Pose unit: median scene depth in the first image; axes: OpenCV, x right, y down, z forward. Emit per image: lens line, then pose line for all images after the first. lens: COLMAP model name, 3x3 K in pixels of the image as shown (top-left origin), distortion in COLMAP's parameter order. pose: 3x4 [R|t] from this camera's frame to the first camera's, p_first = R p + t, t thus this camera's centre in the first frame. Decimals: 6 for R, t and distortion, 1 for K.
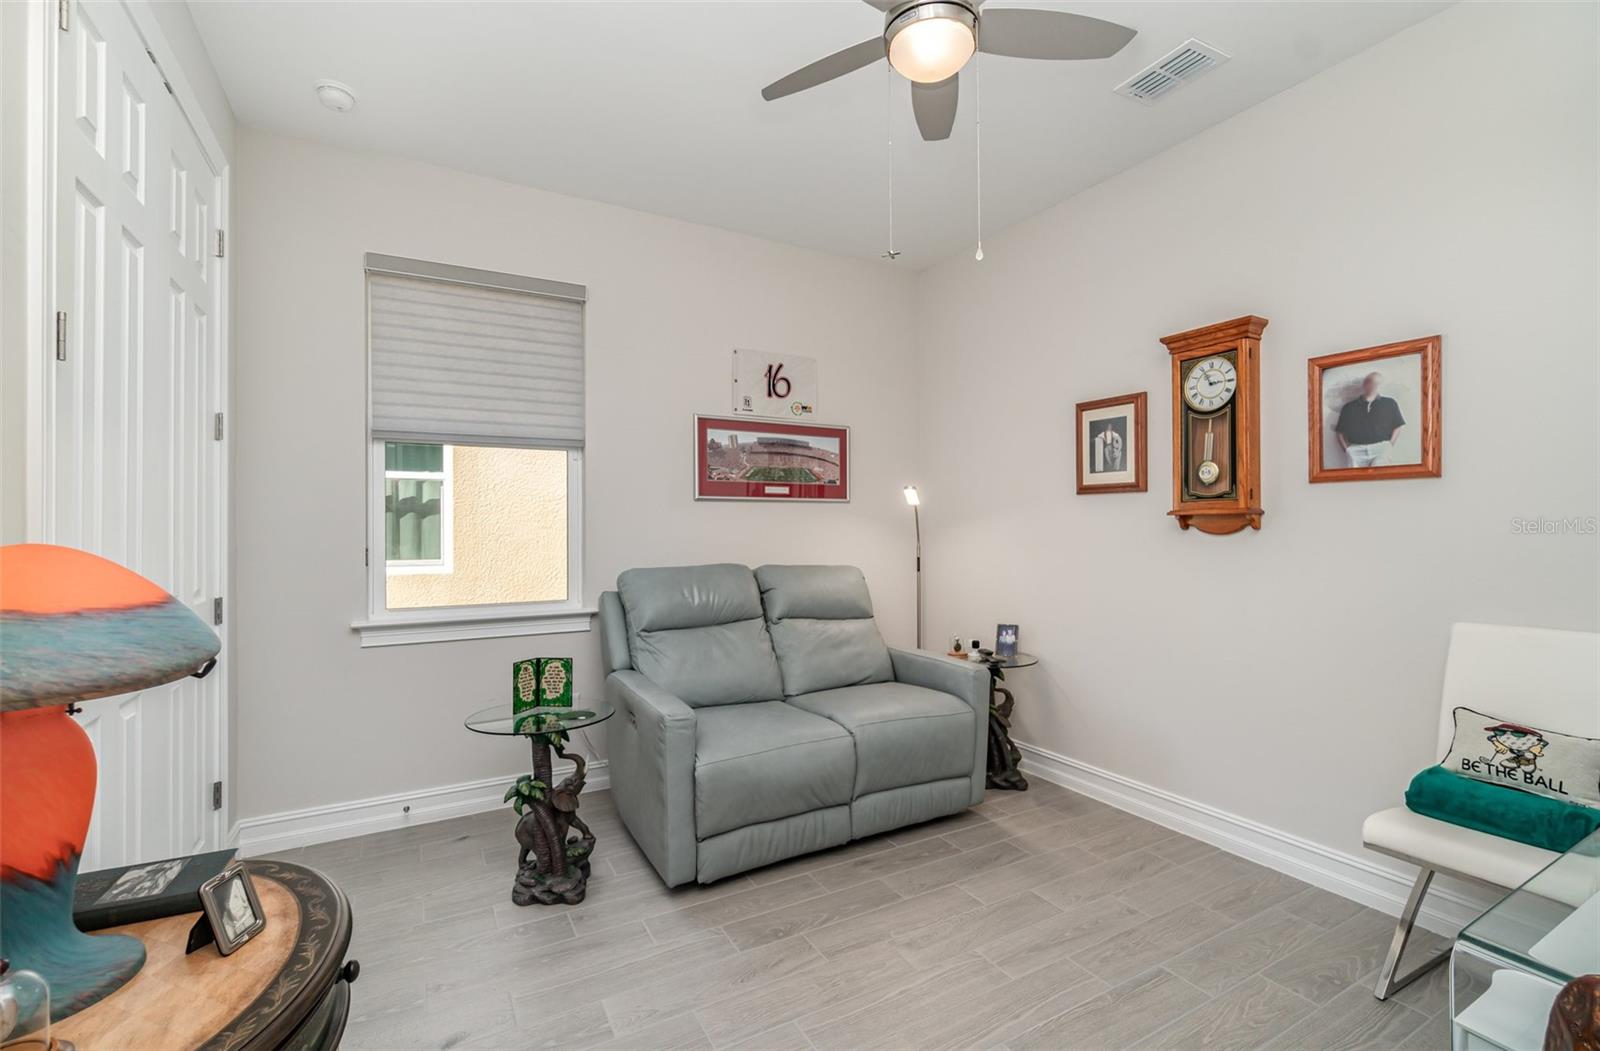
lens RADIAL K [[697.4, 0, 800.0], [0, 697.4, 525.5], [0, 0, 1]] dist [-0.001090, -0.000343]
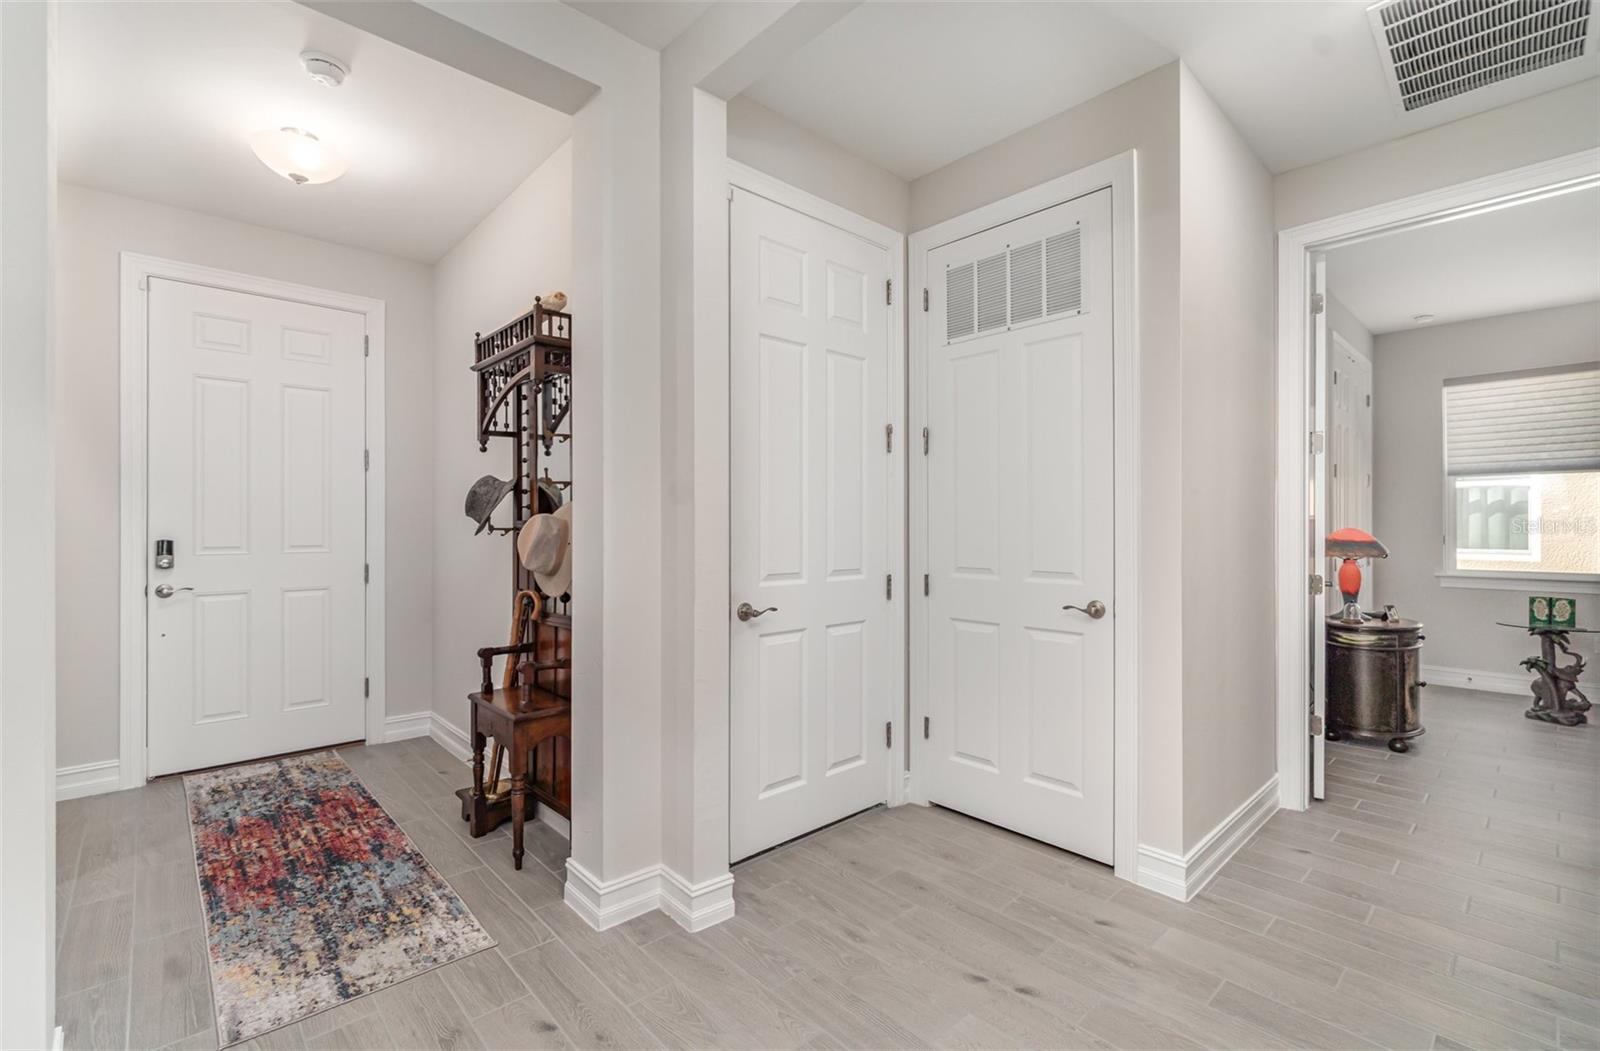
lens RADIAL K [[697.4, 0, 800.0], [0, 697.4, 525.5], [0, 0, 1]] dist [-0.001090, -0.000343]
pose [[0.236843, -0.000532, -0.971548, 0.919127], [0.003108, 0.999995, 0.000210, -0.000307], [0.971543, -0.003069, 0.236843, -1.314950]]
